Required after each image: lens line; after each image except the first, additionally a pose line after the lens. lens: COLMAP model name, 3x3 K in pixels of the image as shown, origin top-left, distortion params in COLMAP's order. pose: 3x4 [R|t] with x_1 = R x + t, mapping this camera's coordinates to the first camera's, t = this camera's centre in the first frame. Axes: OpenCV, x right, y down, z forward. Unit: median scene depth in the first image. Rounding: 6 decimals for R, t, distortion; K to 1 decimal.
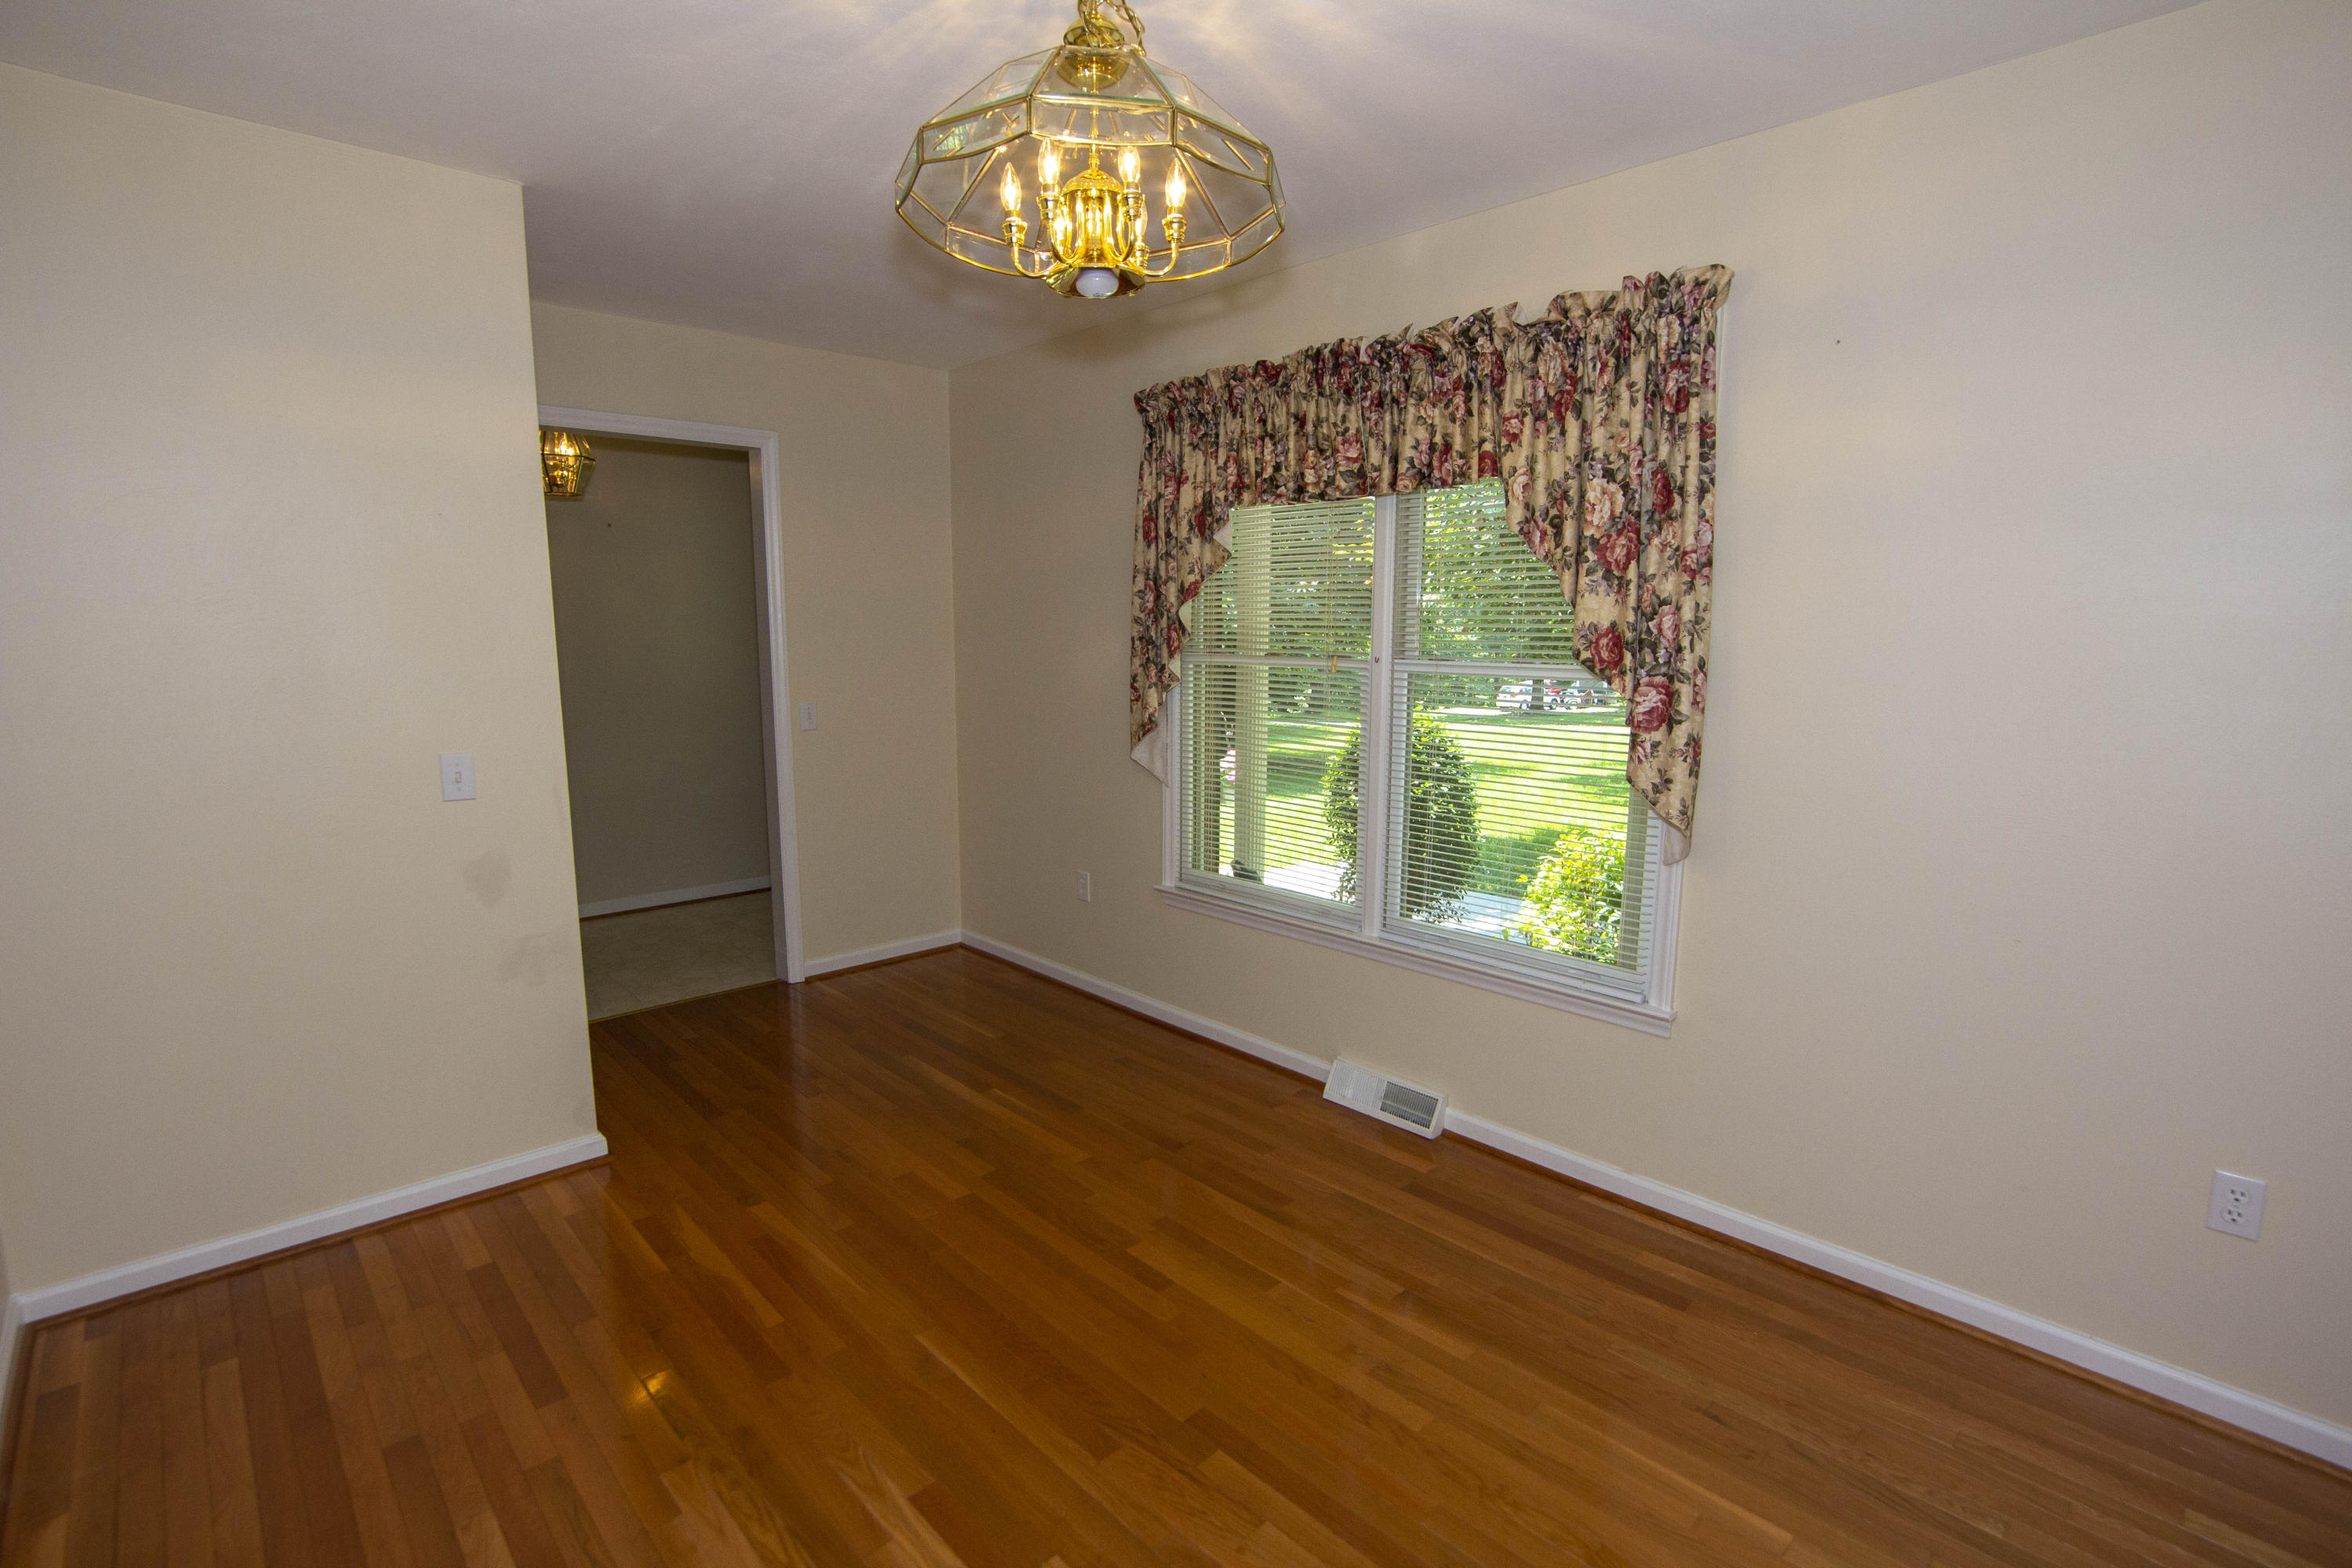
lens RADIAL K [[1096.0, 0, 1178.5], [0, 1096.0, 809.0], [0, 0, 1]] dist [-0.052567, 0.014579]
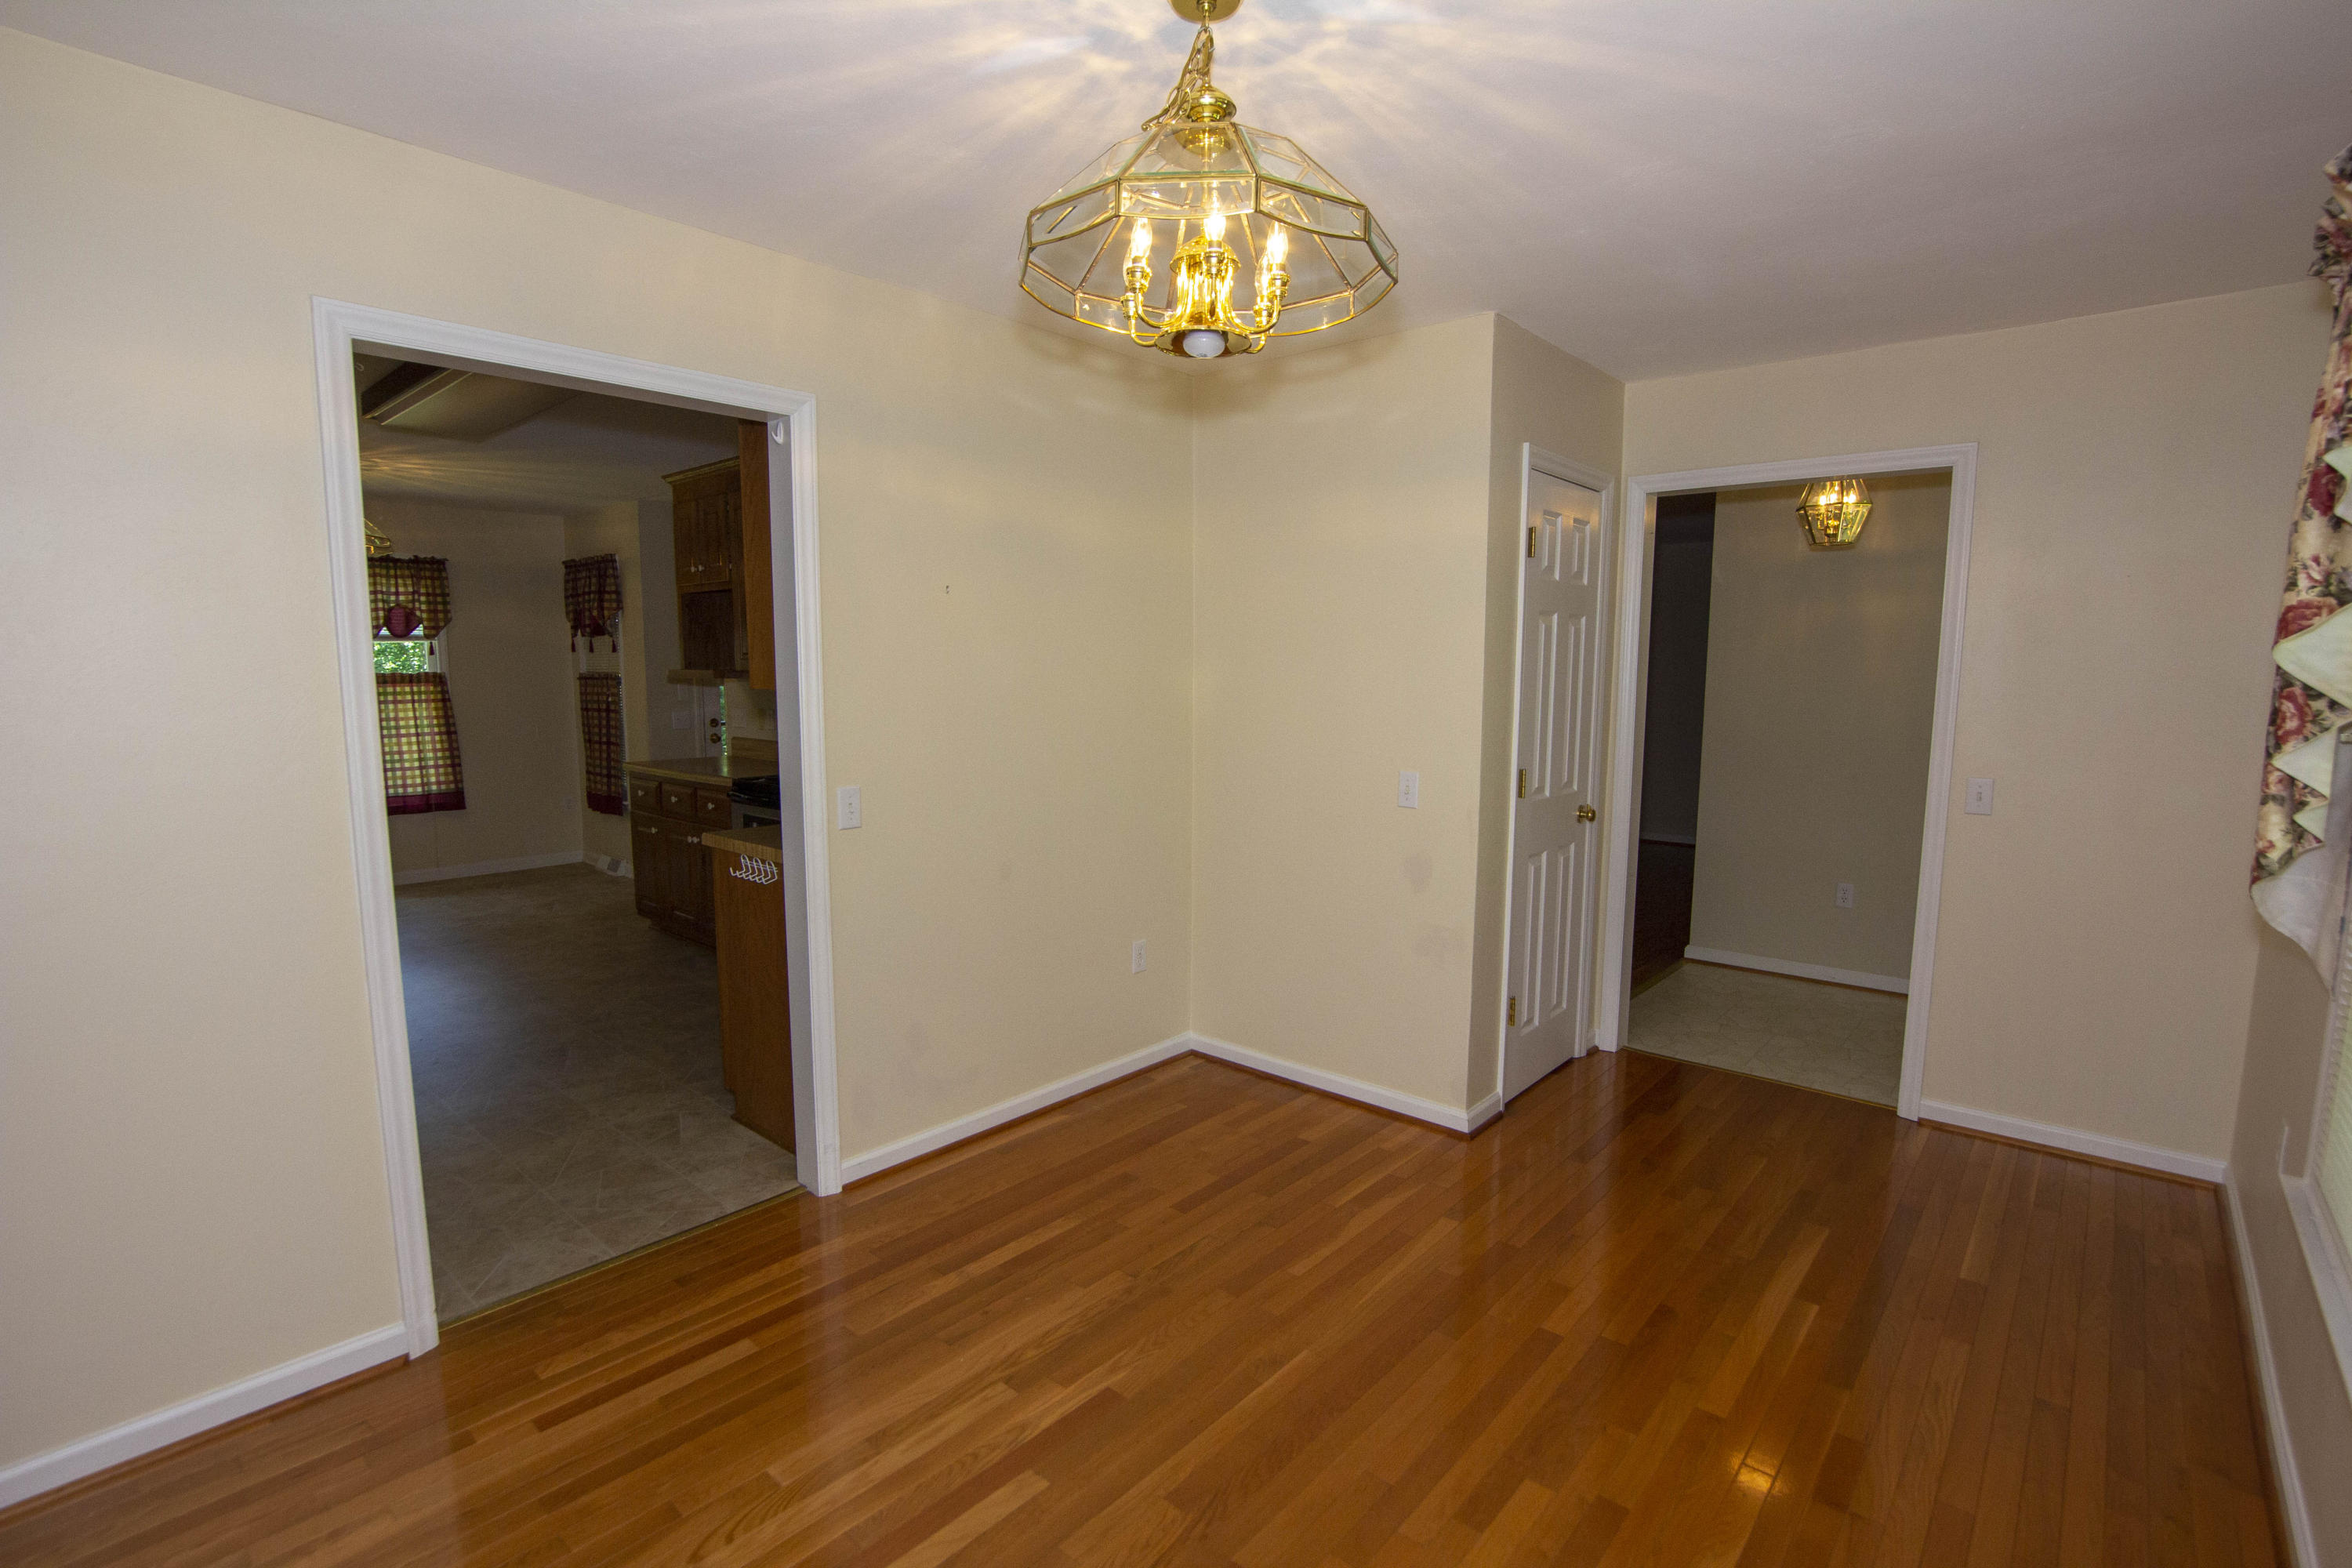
lens RADIAL K [[1103.8, 0, 1177.6], [0, 1103.8, 796.3], [0, 0, 1]] dist [-0.036127, 0.000481]
pose [[0.086147, 0.111811, -0.989988, 0.650684], [-0.173572, 0.980170, 0.095598, -0.102528], [0.981046, 0.163599, 0.103846, 0.608355]]
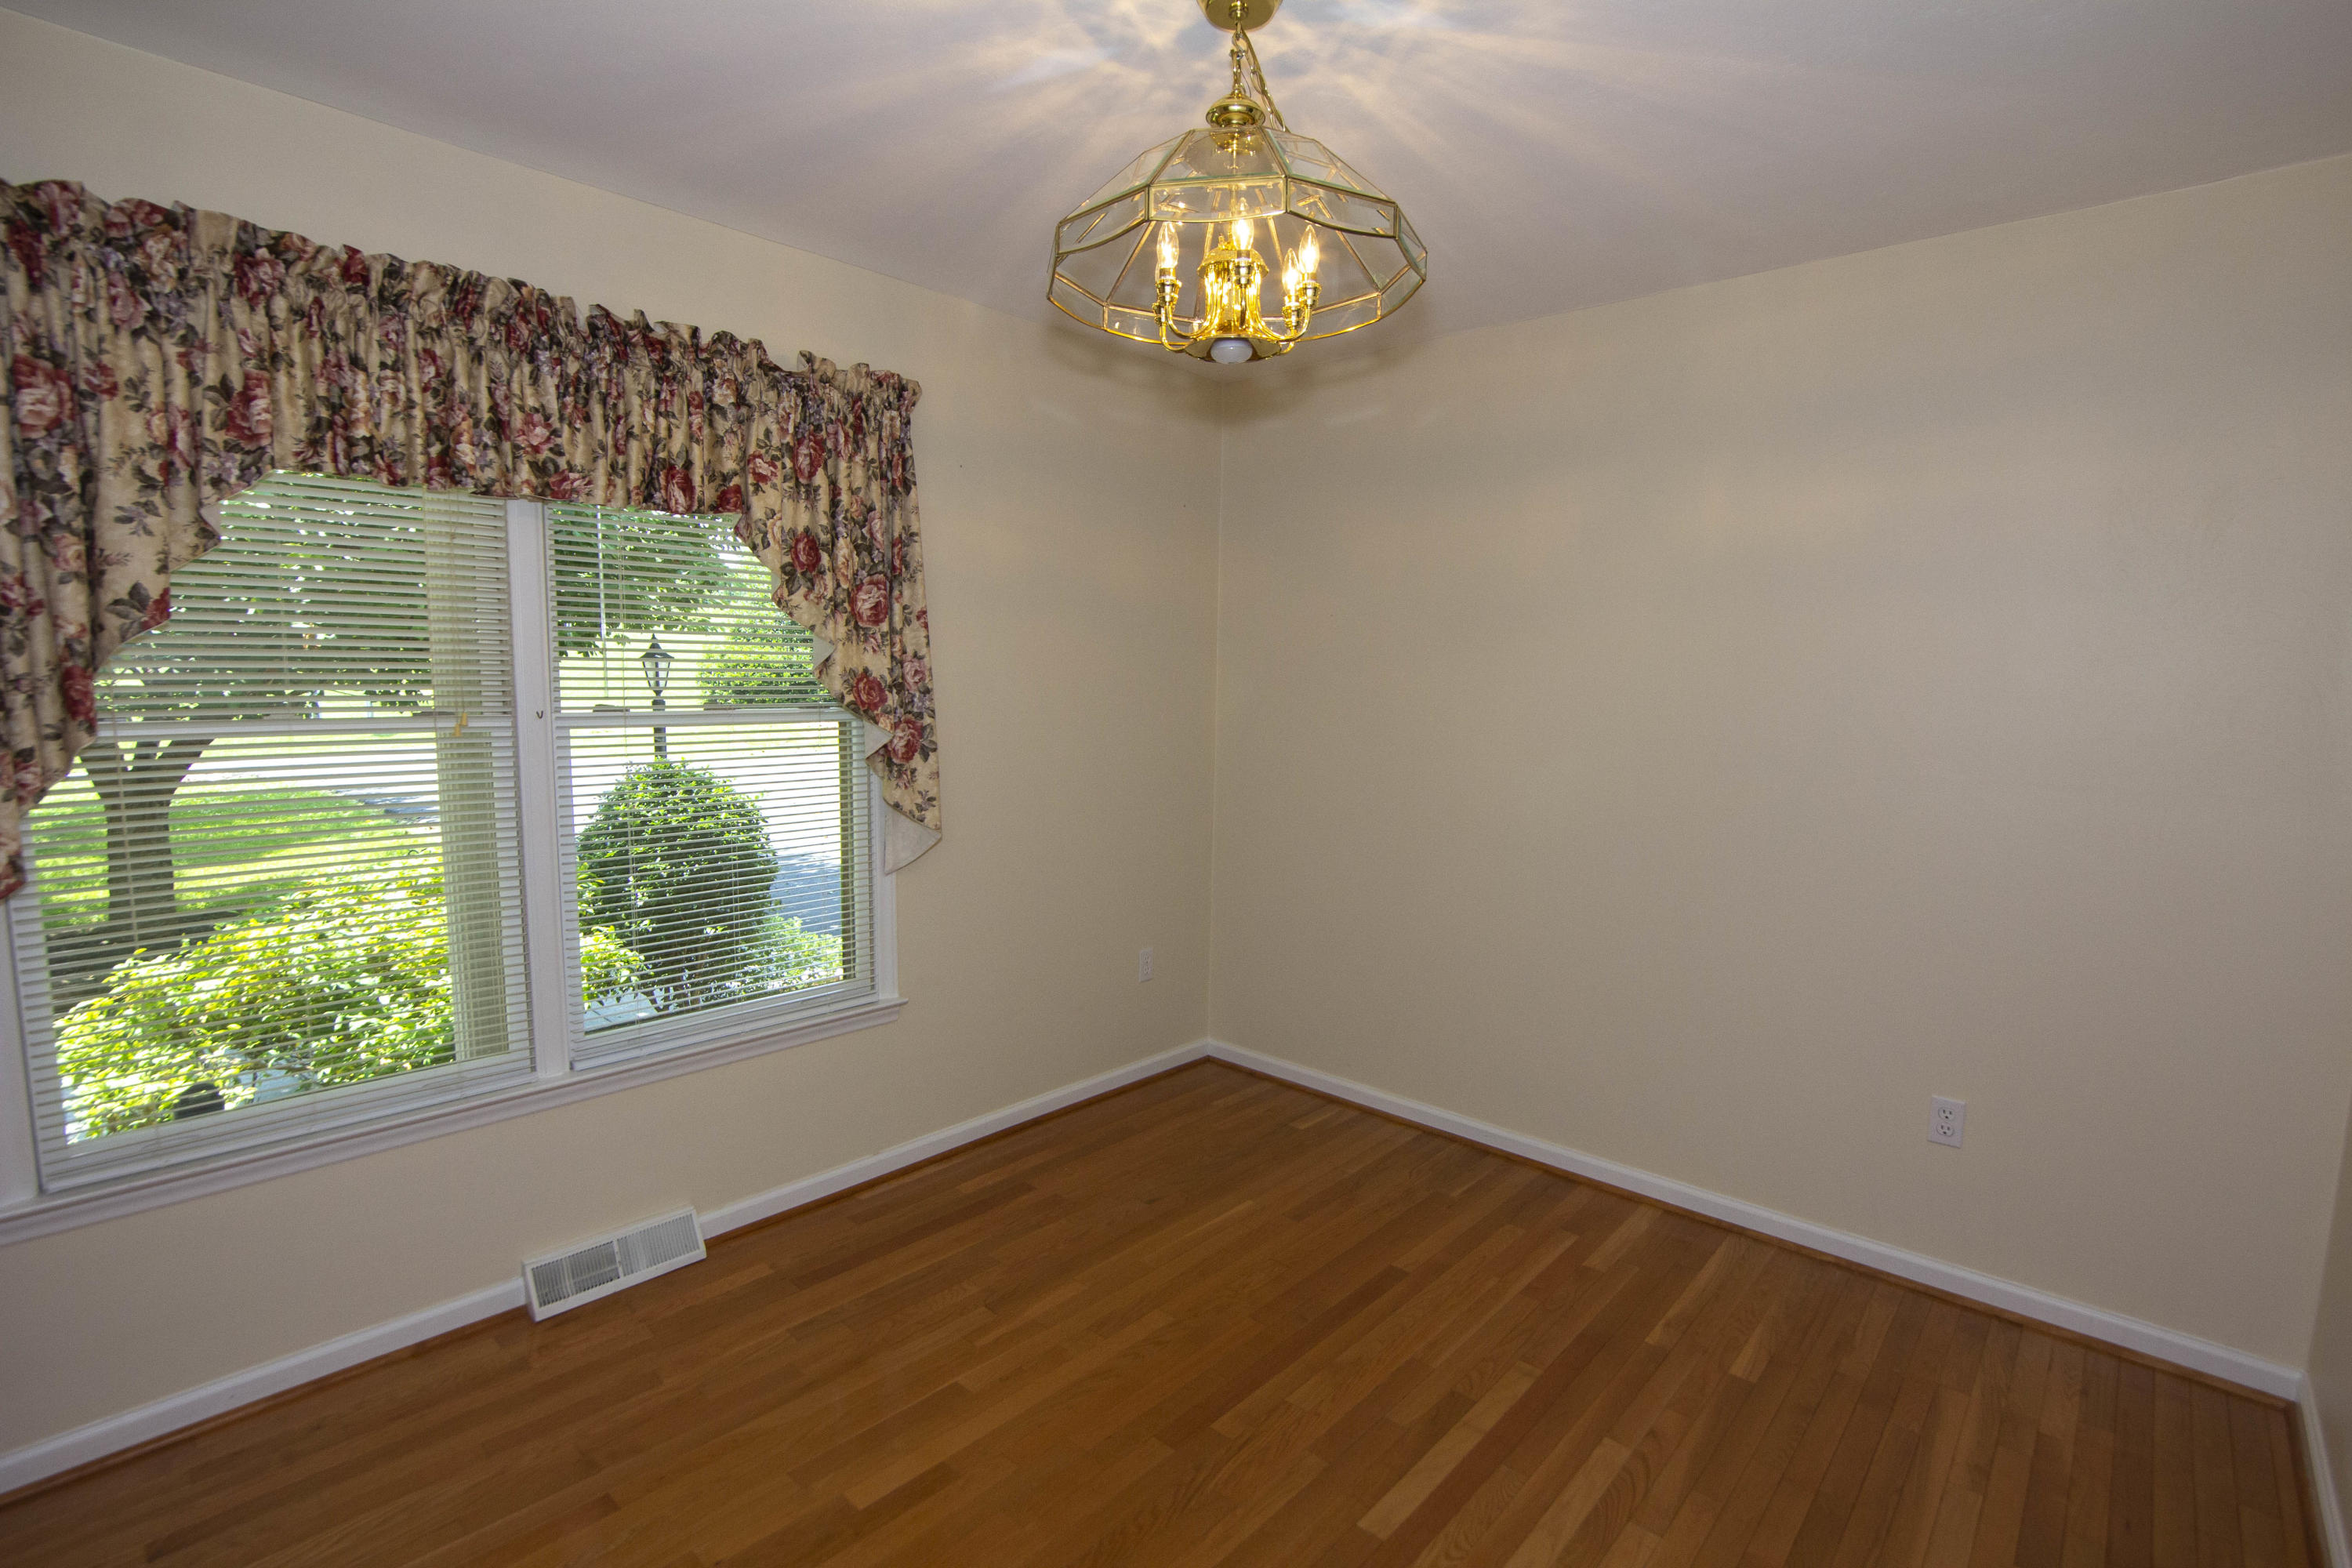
lens RADIAL K [[1099.1, 0, 1177.0], [0, 1099.1, 801.7], [0, 0, 1]] dist [-0.038876, 0.007698]
pose [[-0.070459, -0.126105, 0.989512, -0.753422], [0.147915, 0.979690, 0.135385, -0.143028], [-0.986487, 0.155902, -0.050375, 0.763242]]
